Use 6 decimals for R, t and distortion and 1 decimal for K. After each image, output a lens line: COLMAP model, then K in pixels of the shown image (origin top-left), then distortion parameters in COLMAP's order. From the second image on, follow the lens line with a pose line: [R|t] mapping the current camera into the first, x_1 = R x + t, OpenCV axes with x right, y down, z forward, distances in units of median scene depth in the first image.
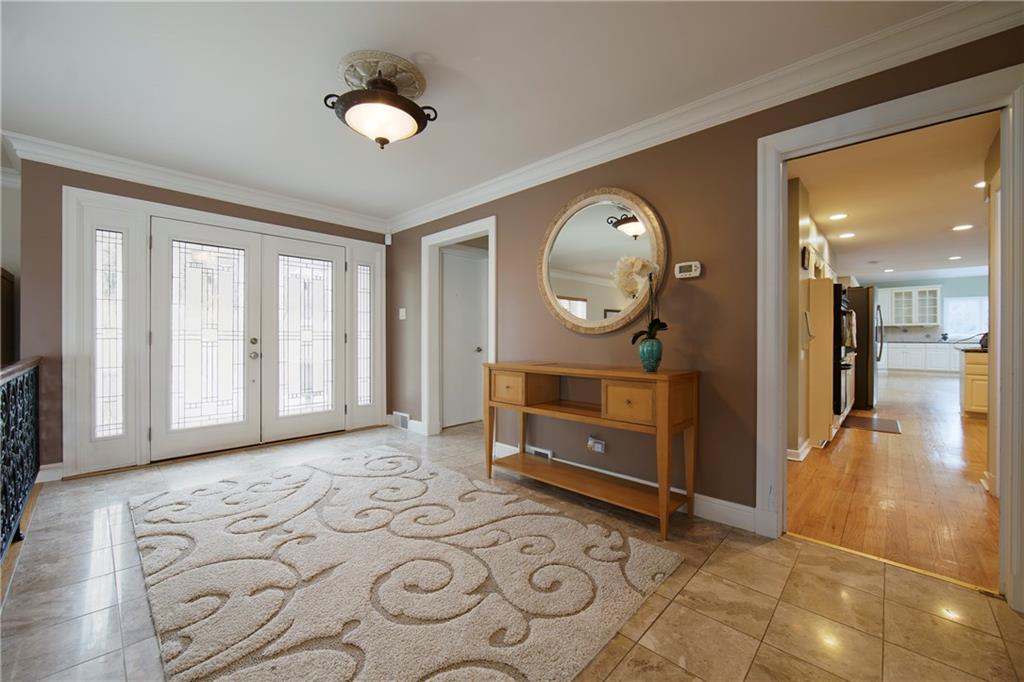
lens RADIAL K [[406.3, 0, 507.7], [0, 406.3, 336.3], [0, 0, 1]] dist [-0.009033, 0.000193]
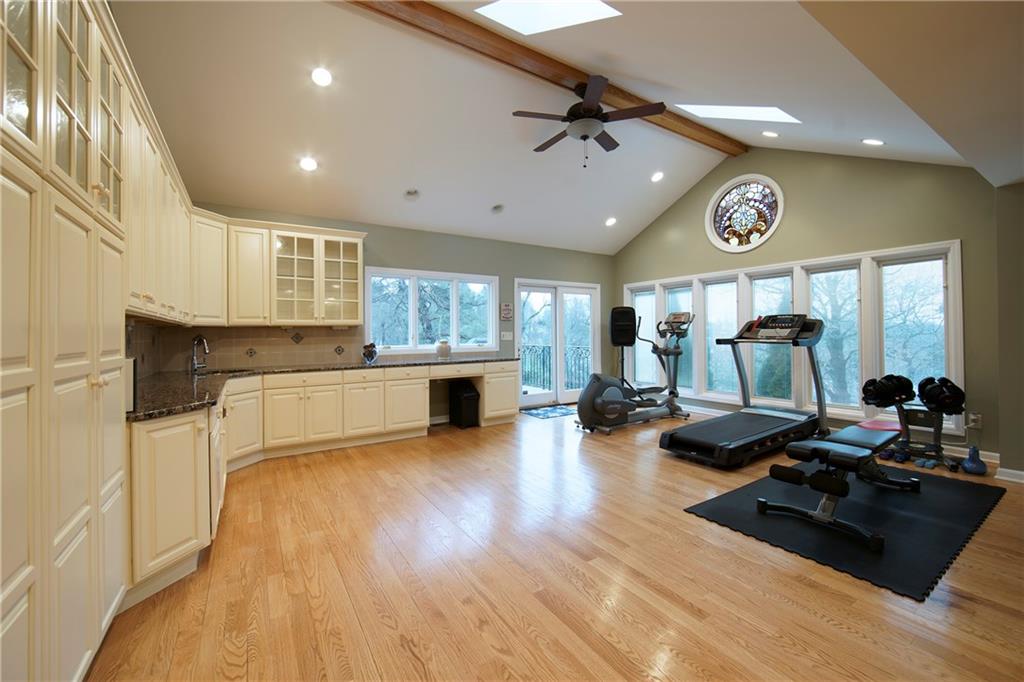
lens RADIAL K [[406.3, 0, 507.7], [0, 406.3, 336.3], [0, 0, 1]] dist [-0.009033, 0.000193]
pose [[0.236113, 0.001619, 0.971724, 0.689415], [0.009647, 0.999945, -0.004010, -0.012482], [-0.971678, 0.010321, 0.236084, 0.750758]]
